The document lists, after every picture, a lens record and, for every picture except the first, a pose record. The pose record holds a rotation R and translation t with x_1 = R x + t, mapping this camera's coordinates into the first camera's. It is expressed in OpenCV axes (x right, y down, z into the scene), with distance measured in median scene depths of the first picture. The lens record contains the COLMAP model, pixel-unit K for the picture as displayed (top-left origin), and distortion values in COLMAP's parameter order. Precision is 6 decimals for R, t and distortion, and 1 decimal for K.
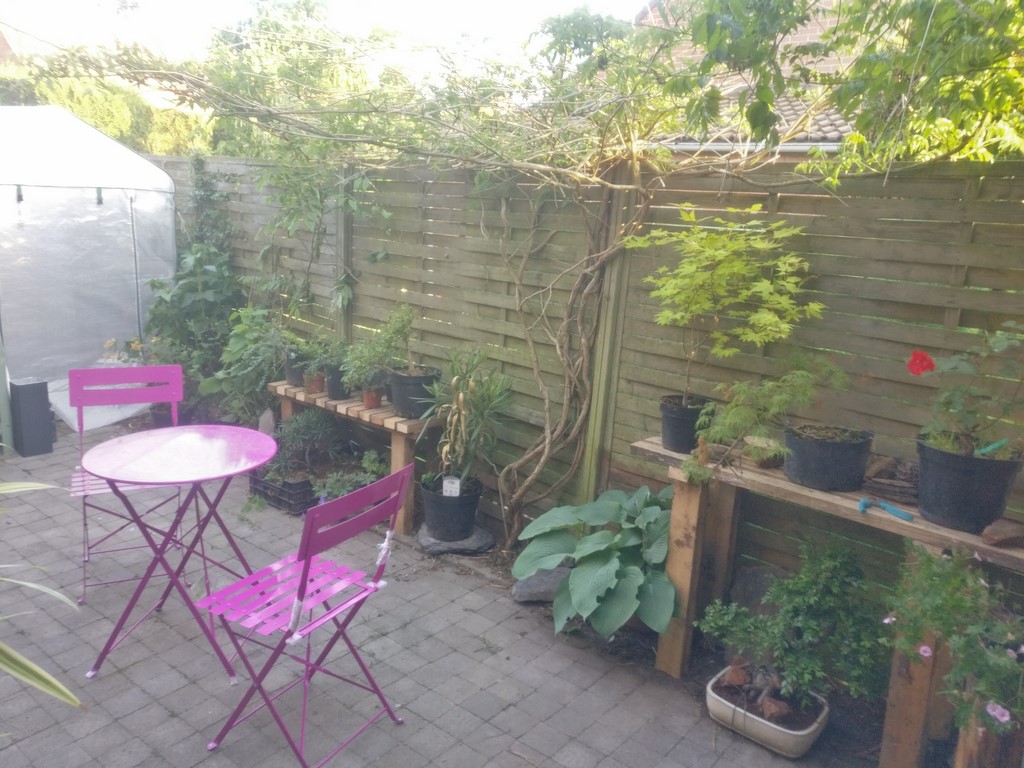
lens RADIAL K [[825.5, 0, 505.4], [0, 825.5, 359.2], [0, 0, 1]] dist [-0.008543, 0.075948]
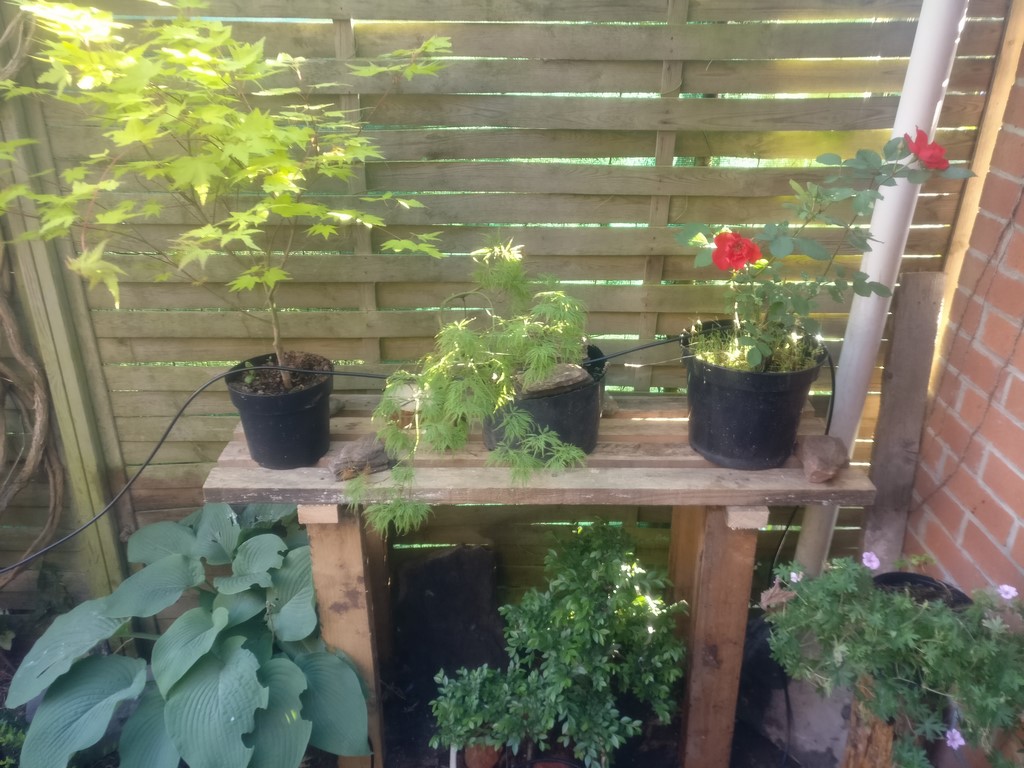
lens RADIAL K [[825.5, 0, 505.4], [0, 825.5, 359.2], [0, 0, 1]] dist [-0.008543, 0.075948]
pose [[0.718221, -0.352940, 0.599660, 0.006205], [0.158270, 0.922084, 0.353146, -0.110798], [-0.677576, -0.158729, 0.718119, 0.463883]]
